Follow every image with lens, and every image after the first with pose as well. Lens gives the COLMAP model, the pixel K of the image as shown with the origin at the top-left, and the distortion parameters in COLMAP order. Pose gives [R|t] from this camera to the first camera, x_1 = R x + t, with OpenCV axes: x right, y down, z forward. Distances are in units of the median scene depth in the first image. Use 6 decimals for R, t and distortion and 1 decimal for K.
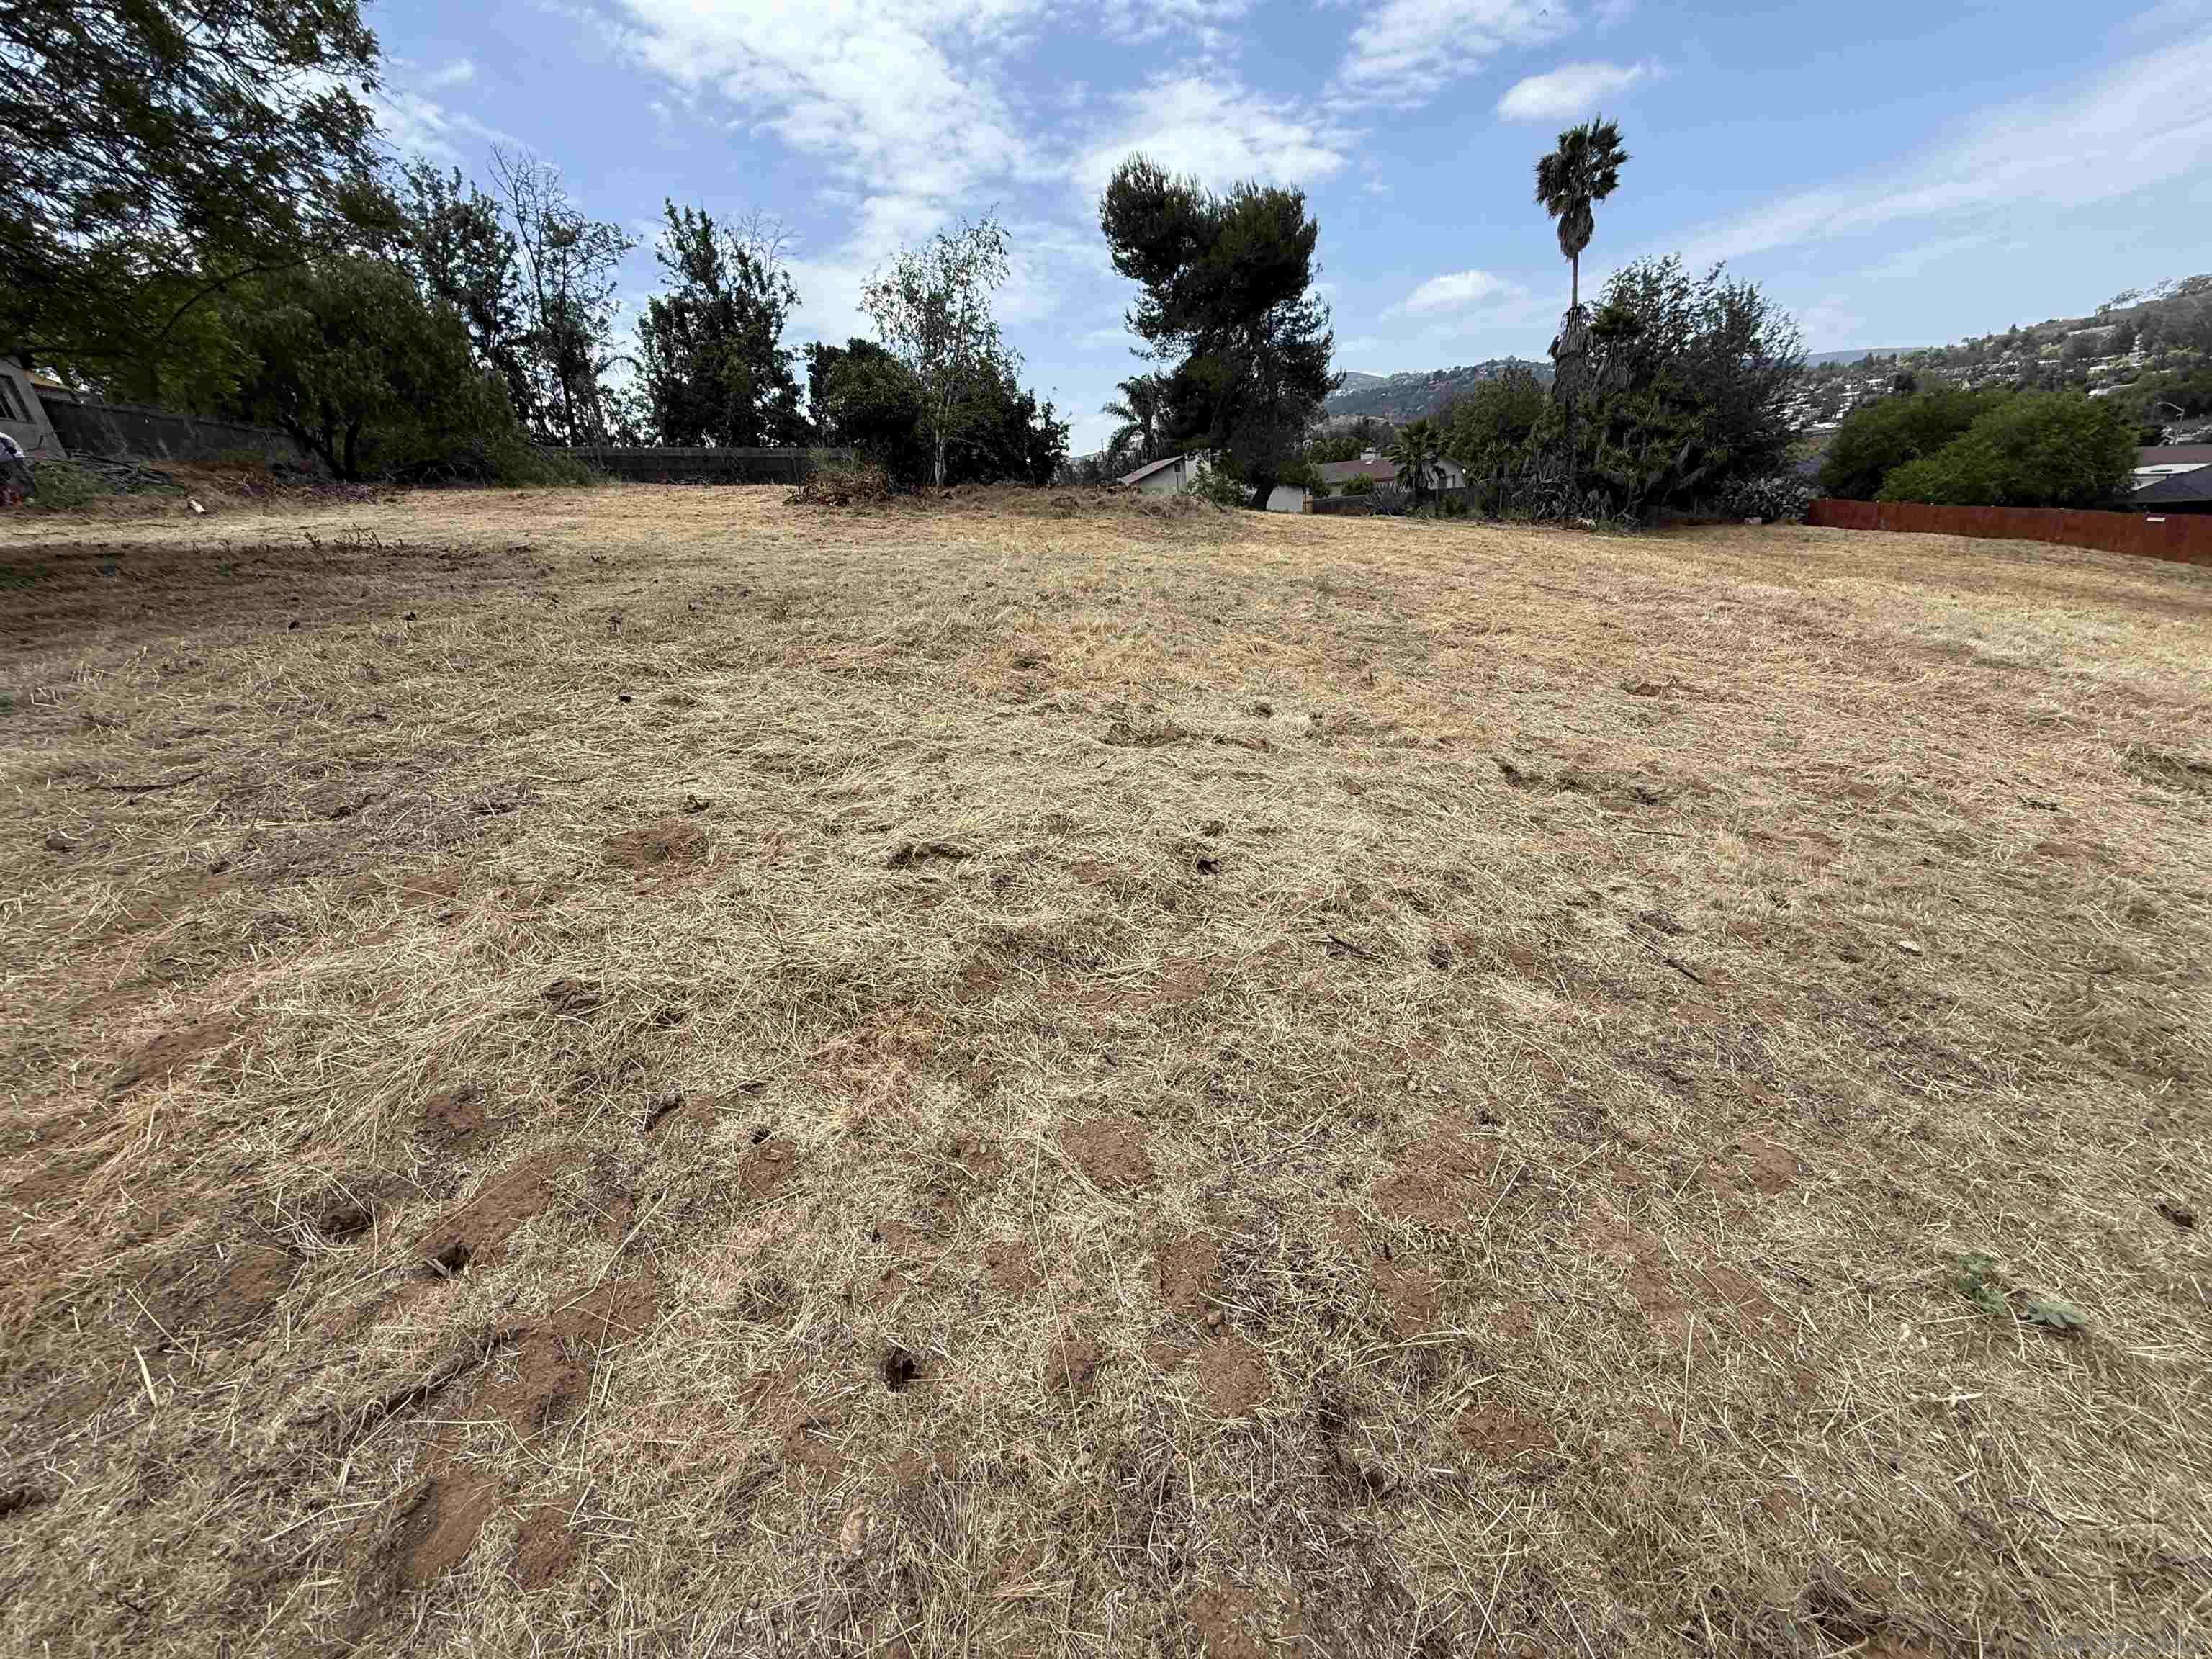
lens RADIAL K [[896.1, 0, 1087.8], [0, 896.1, 833.3], [0, 0, 1]] dist [-0.002870, 0.000852]
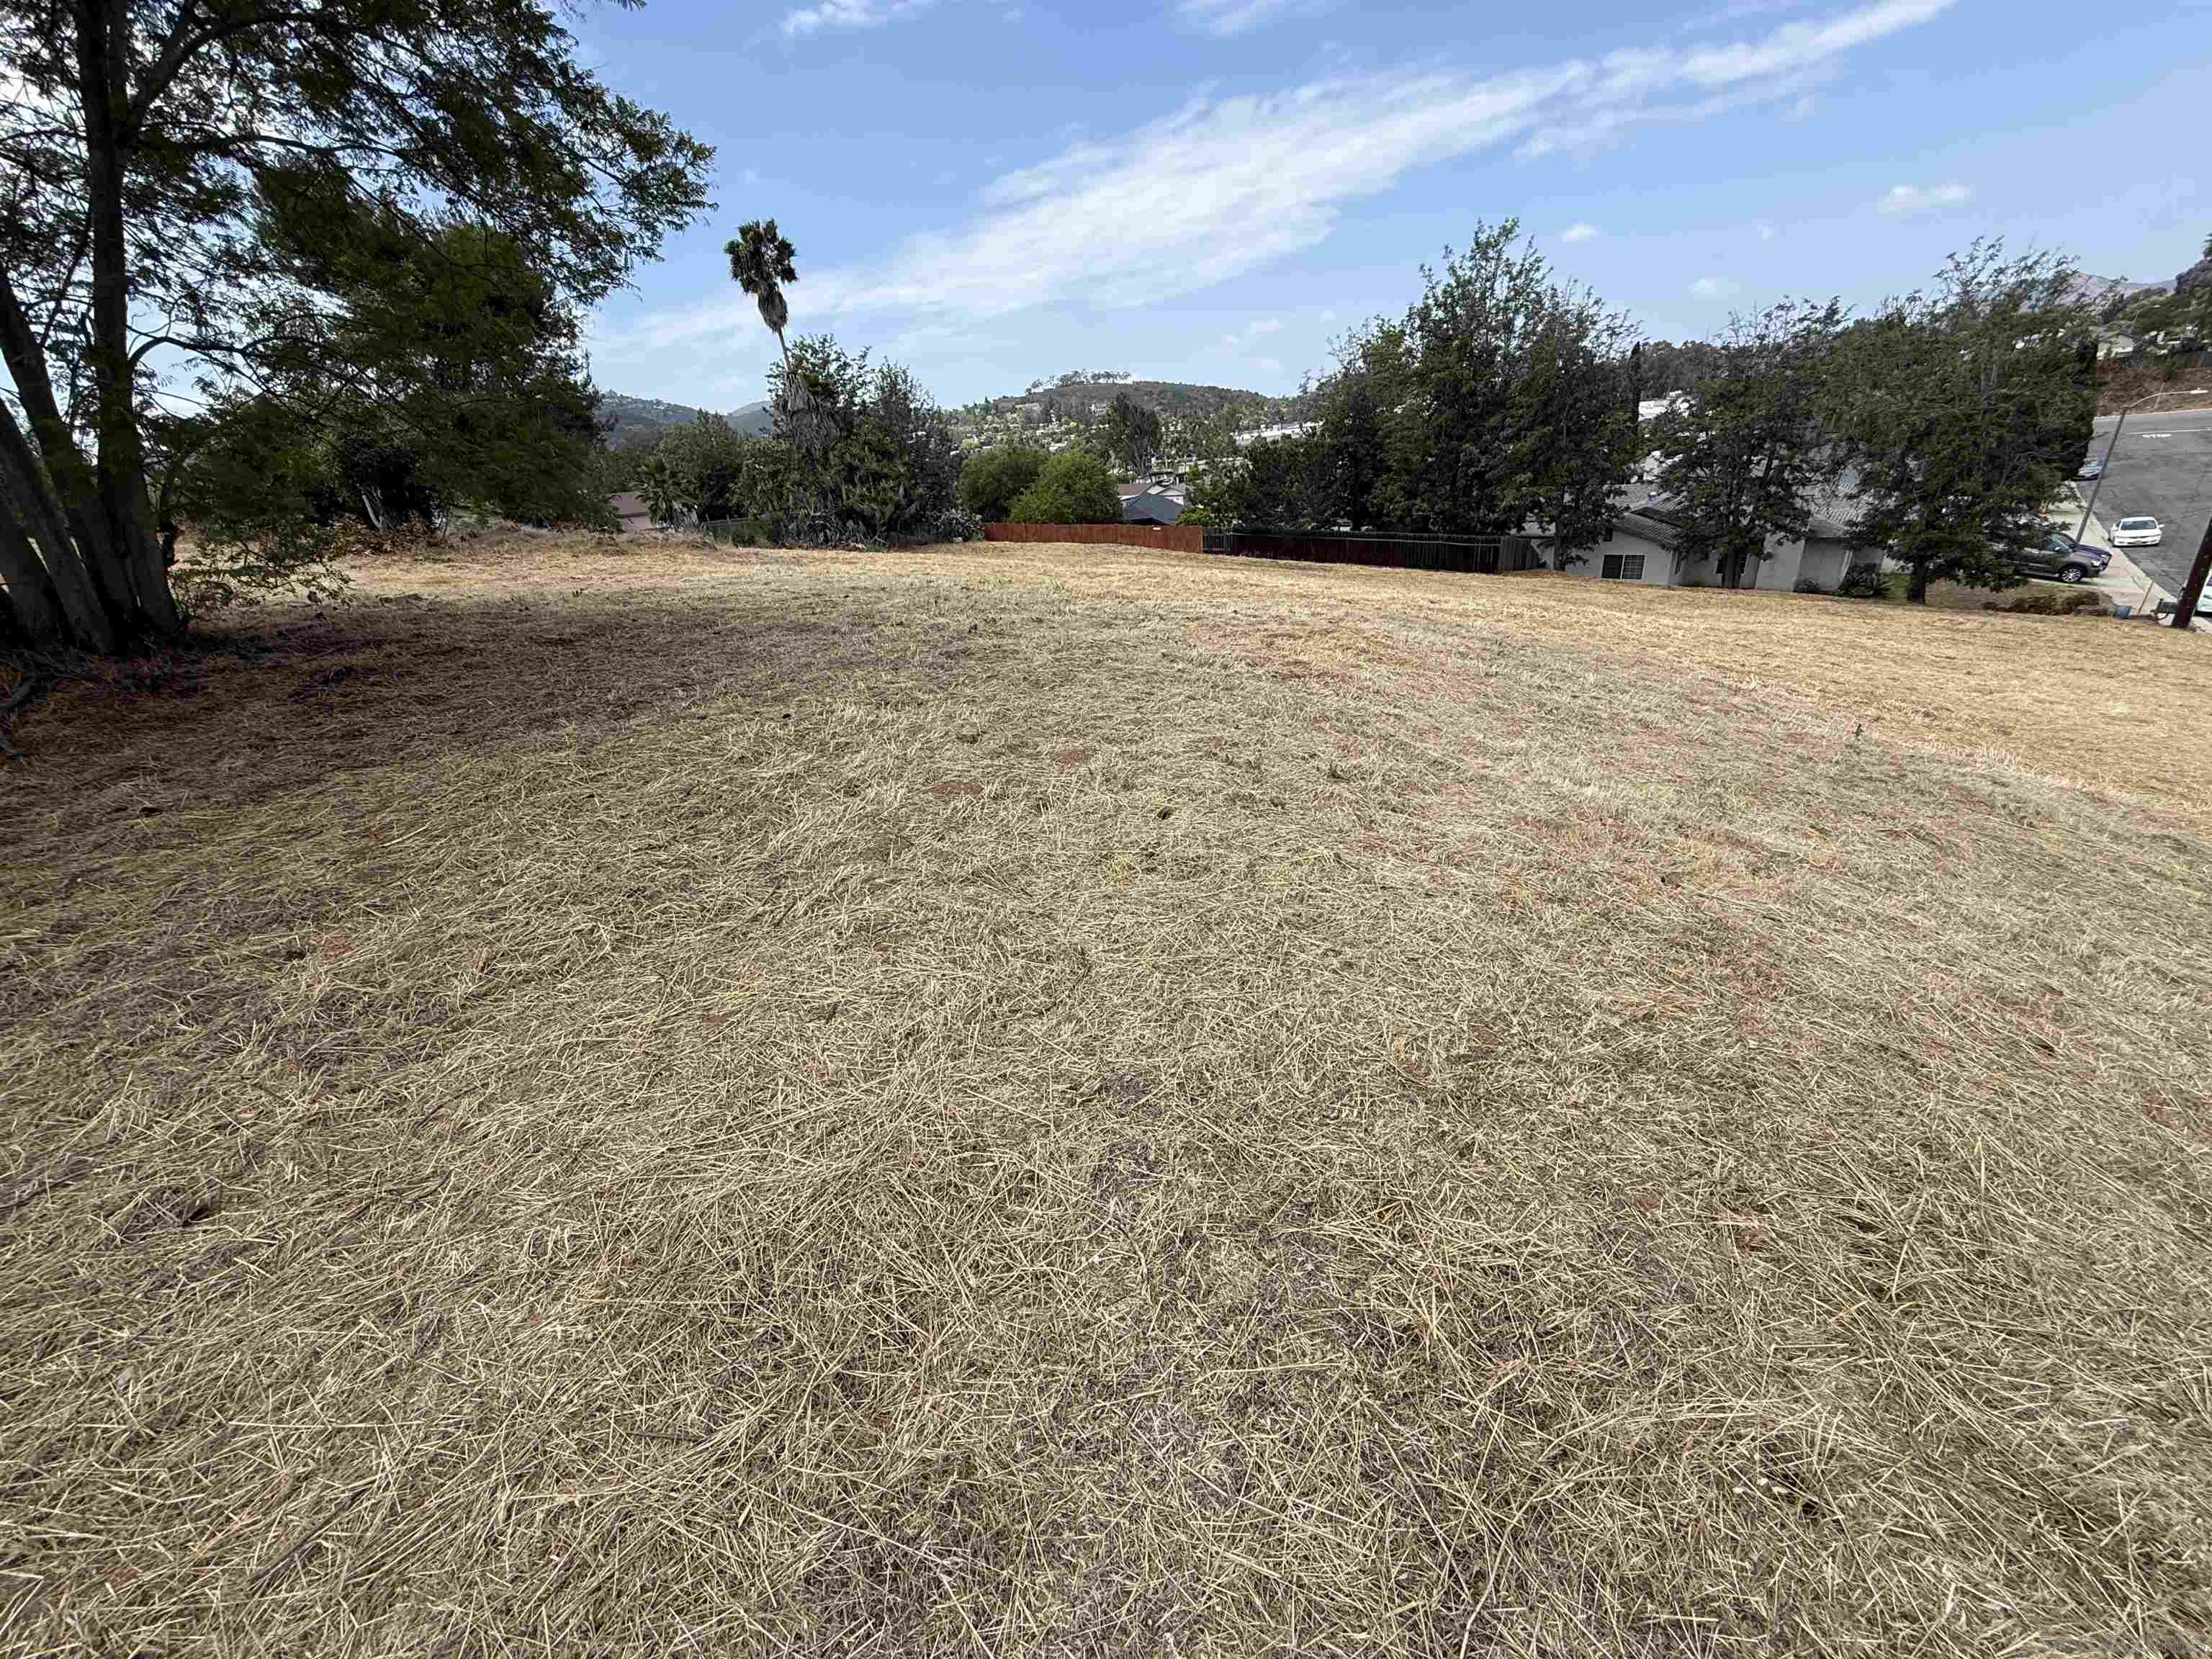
lens RADIAL K [[896.1, 0, 1111.1], [0, 896.1, 848.9], [0, 0, 1]] dist [-0.002870, 0.000852]
pose [[0.646642, -0.282569, 0.708526, -2.755745], [0.295914, 0.949041, 0.108422, 0.295158], [-0.703057, 0.139552, 0.697306, -0.795277]]
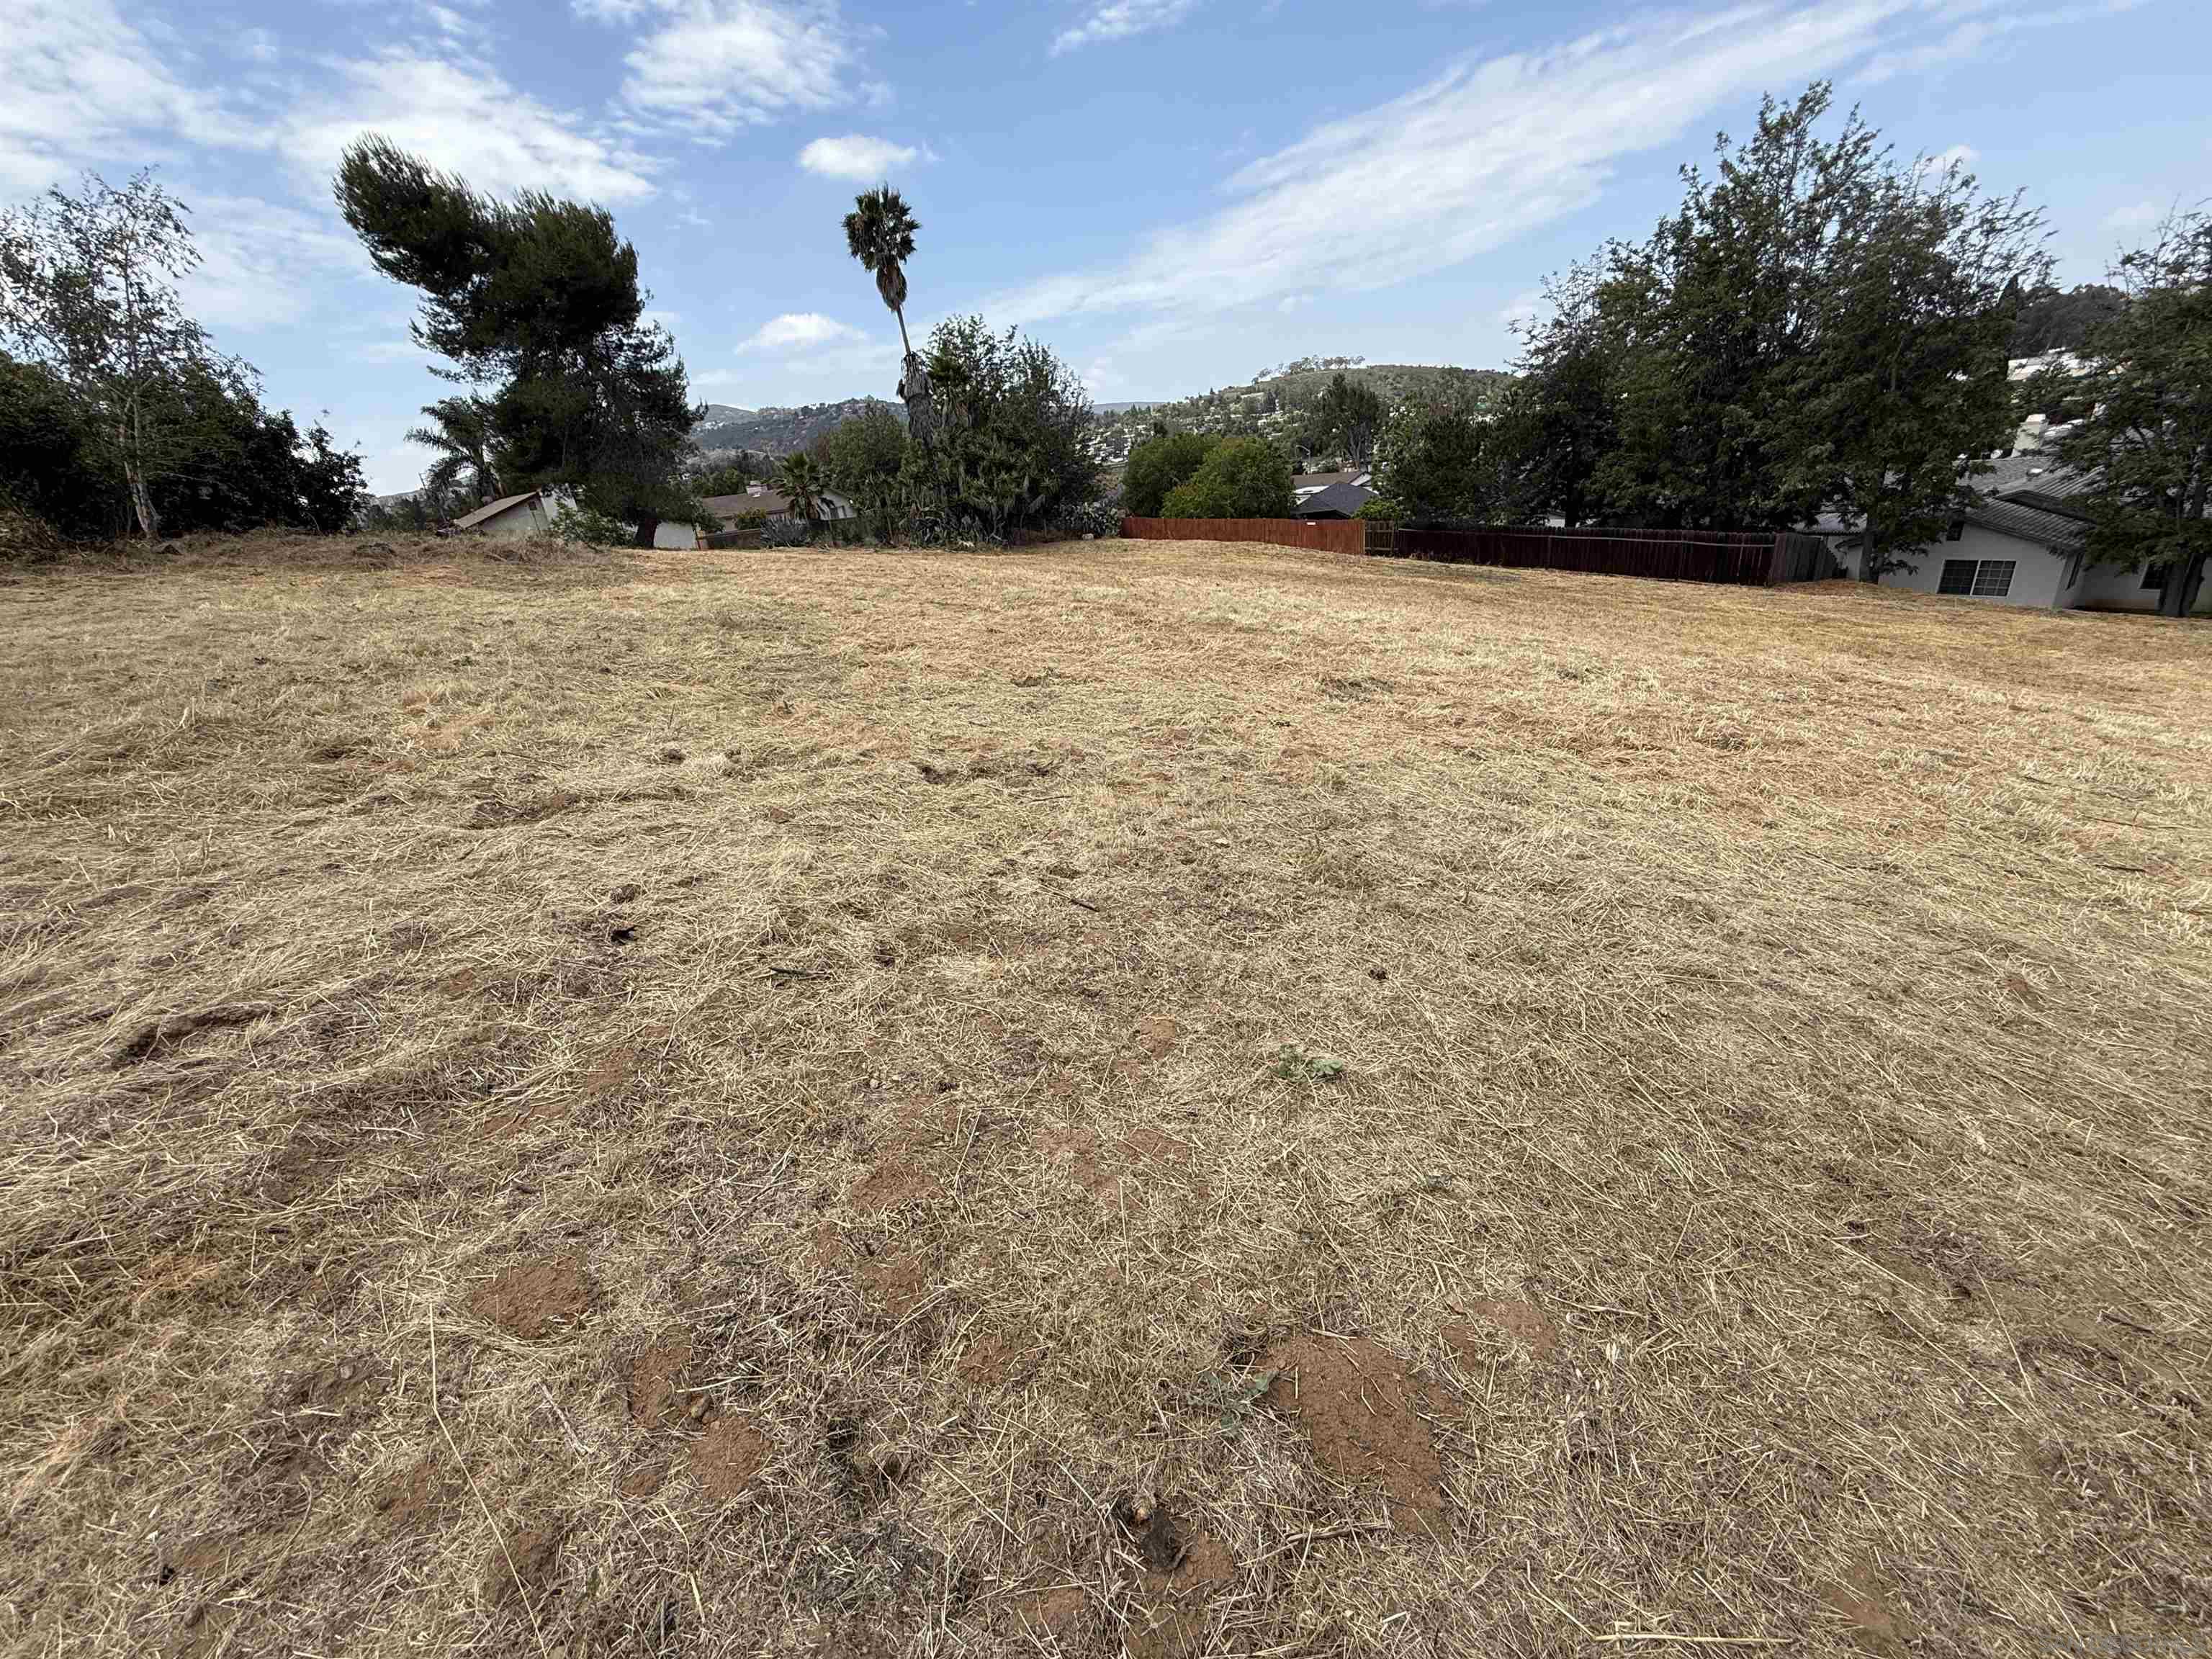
lens RADIAL K [[896.1, 0, 1112.0], [0, 896.1, 832.4], [0, 0, 1]] dist [-0.002870, 0.000852]
pose [[0.804555, -0.224329, 0.549880, 0.048653], [0.242058, 0.969382, 0.041303, 0.015209], [-0.542309, 0.099872, 0.834222, -0.023115]]
